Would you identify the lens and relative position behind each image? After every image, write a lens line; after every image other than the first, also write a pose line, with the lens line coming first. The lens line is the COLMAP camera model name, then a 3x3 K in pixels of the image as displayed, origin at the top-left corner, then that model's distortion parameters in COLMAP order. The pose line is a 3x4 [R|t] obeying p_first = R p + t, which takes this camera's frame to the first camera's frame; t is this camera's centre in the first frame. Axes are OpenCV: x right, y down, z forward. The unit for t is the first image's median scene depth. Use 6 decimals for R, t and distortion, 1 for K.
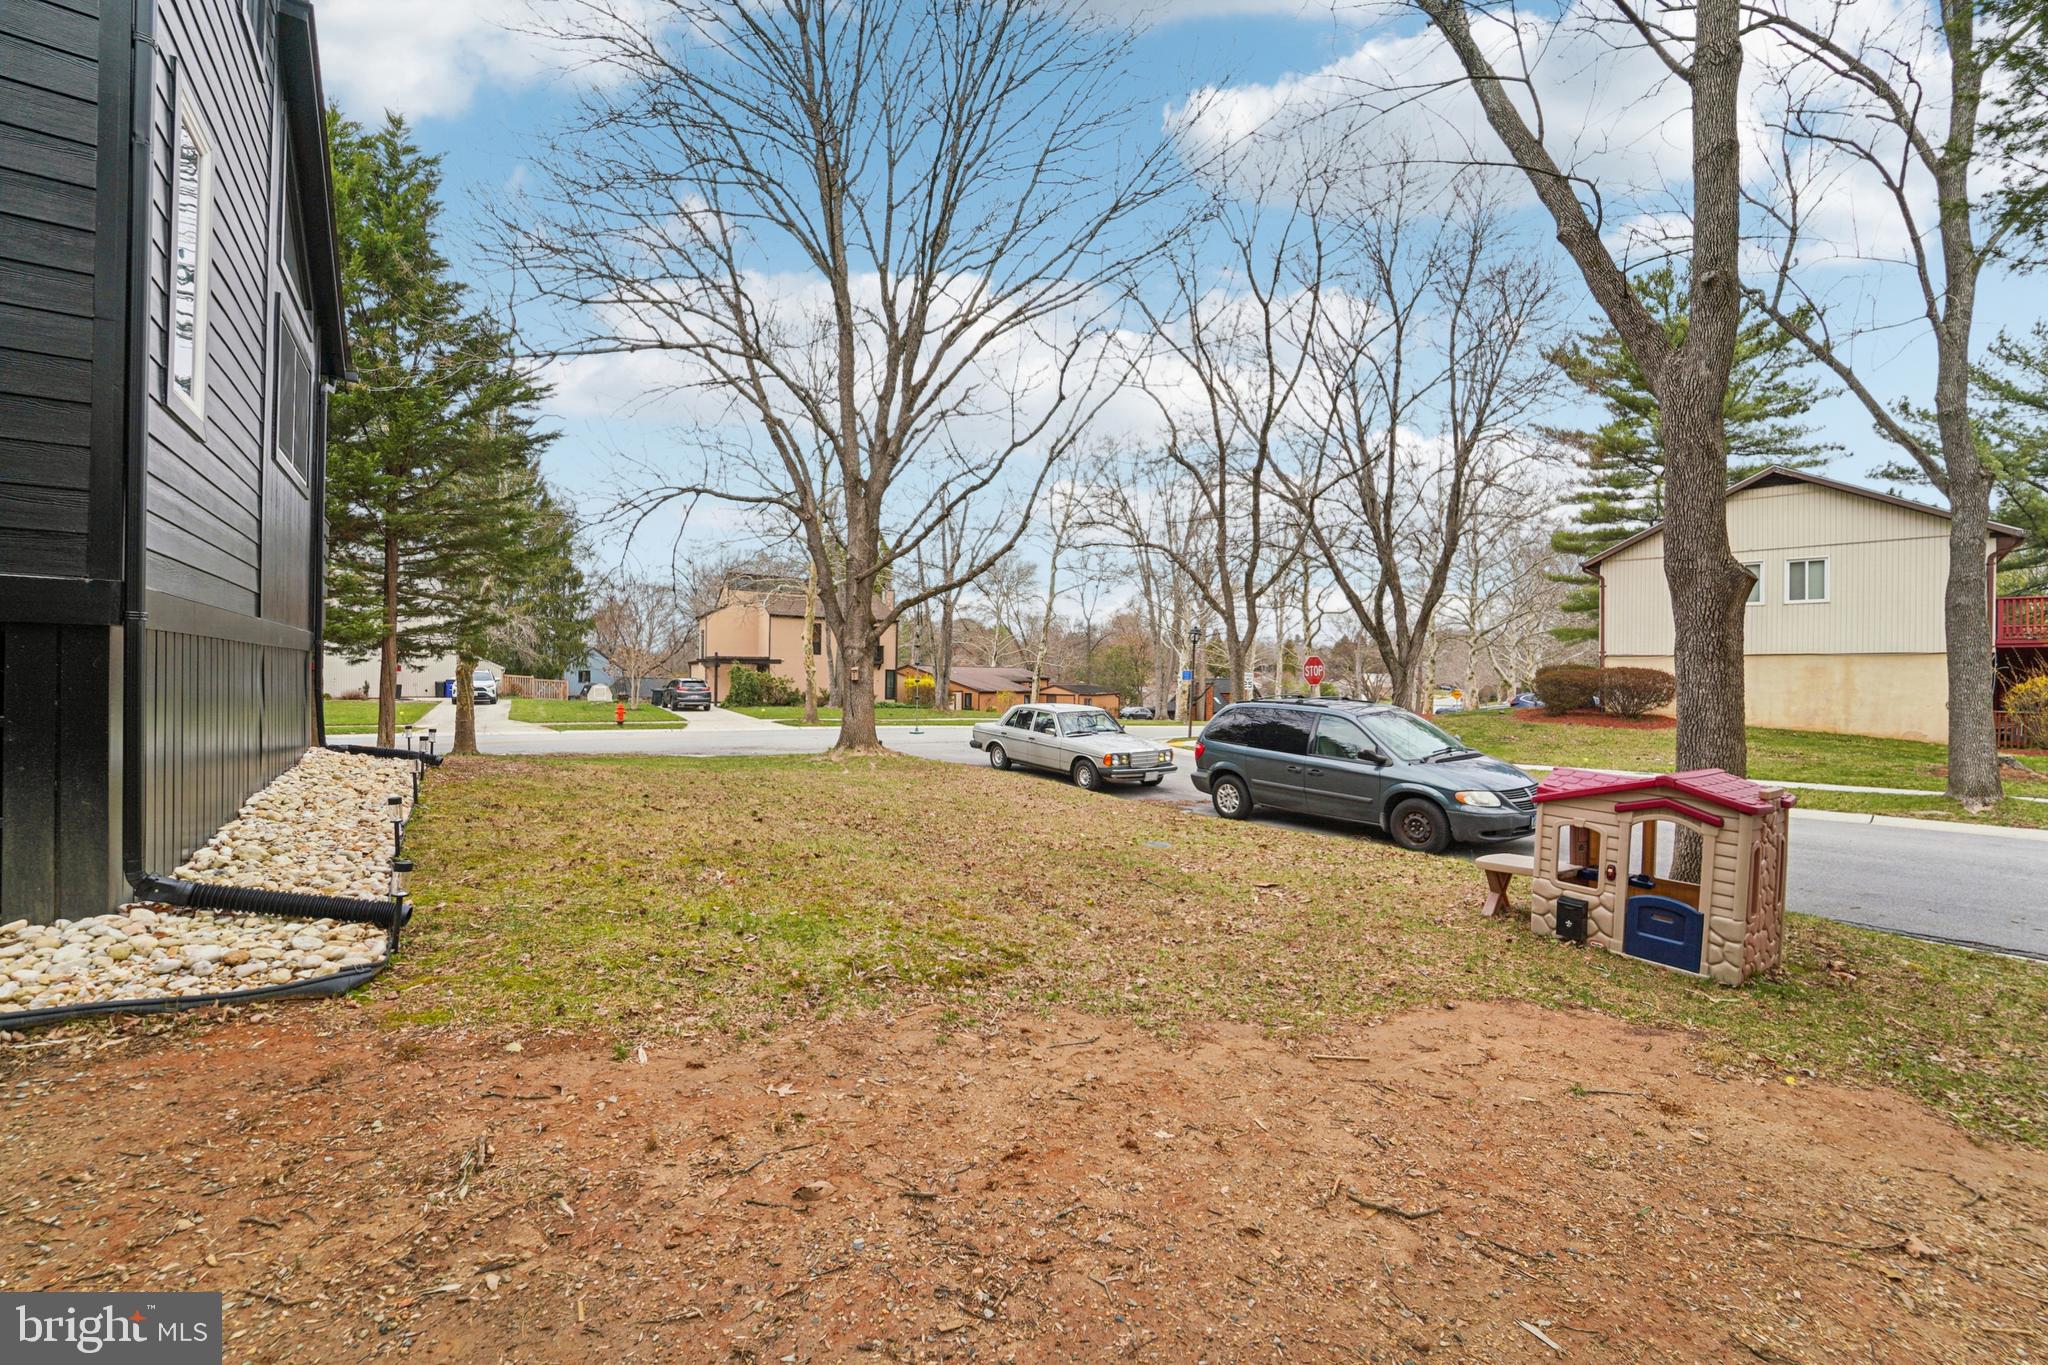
lens RADIAL K [[814.4, 0, 1026.5], [0, 814.4, 674.0], [0, 0, 1]] dist [-0.012802, -0.000303]
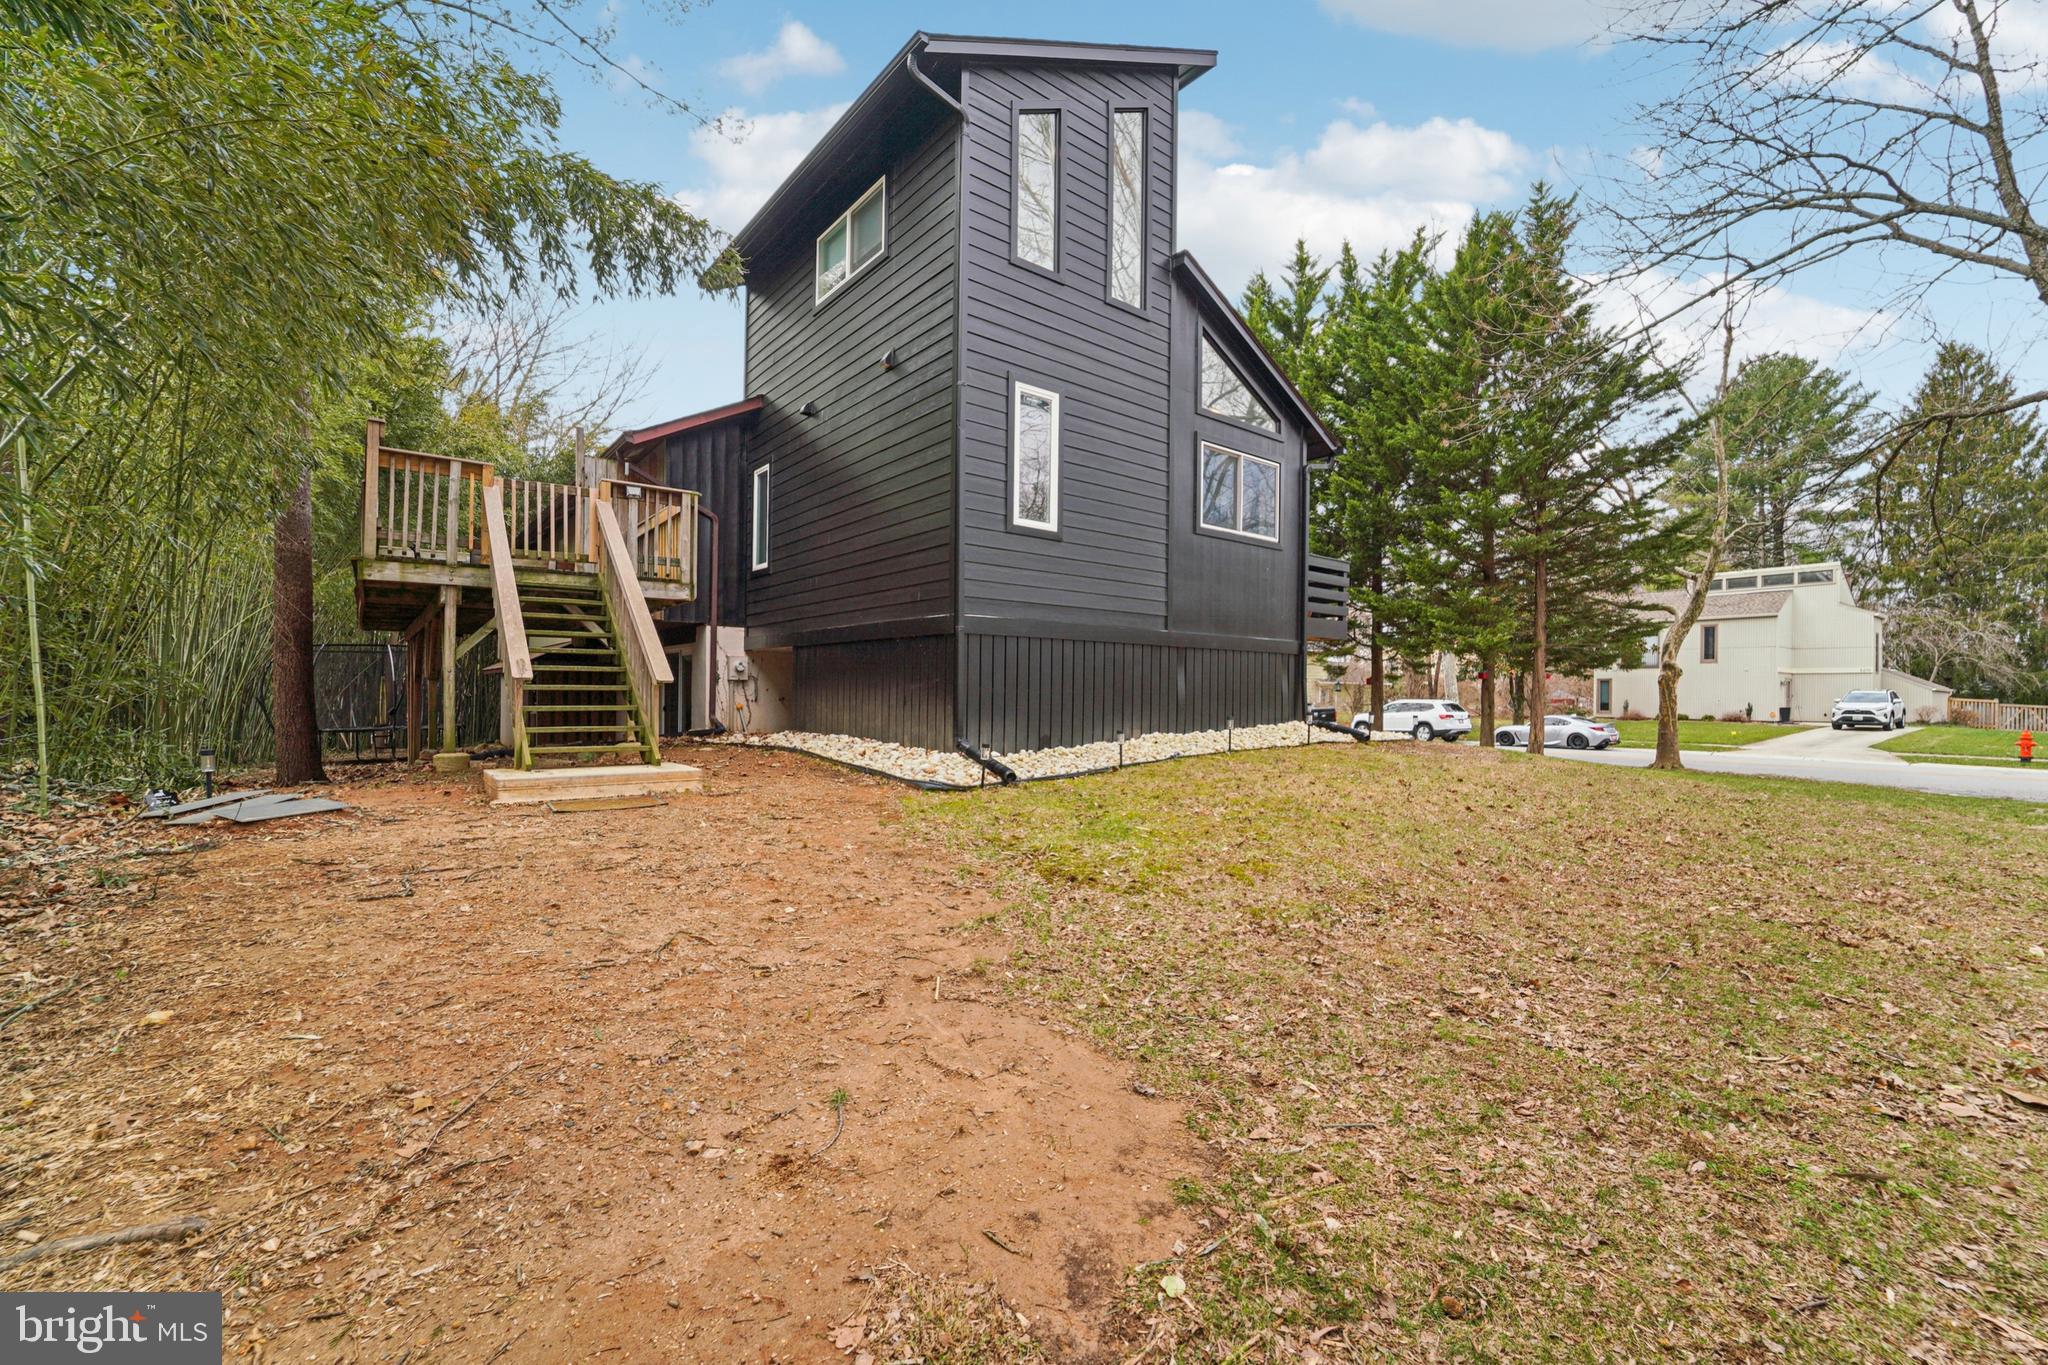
lens RADIAL K [[850.5, 0, 1060.7], [0, 850.5, 677.1], [0, 0, 1]] dist [-0.021360, -0.000703]
pose [[0.084385, -0.033476, -0.995871, 1.338592], [-0.001925, 0.999428, -0.033758, 0.147400], [0.996431, 0.004766, 0.084272, 1.030760]]
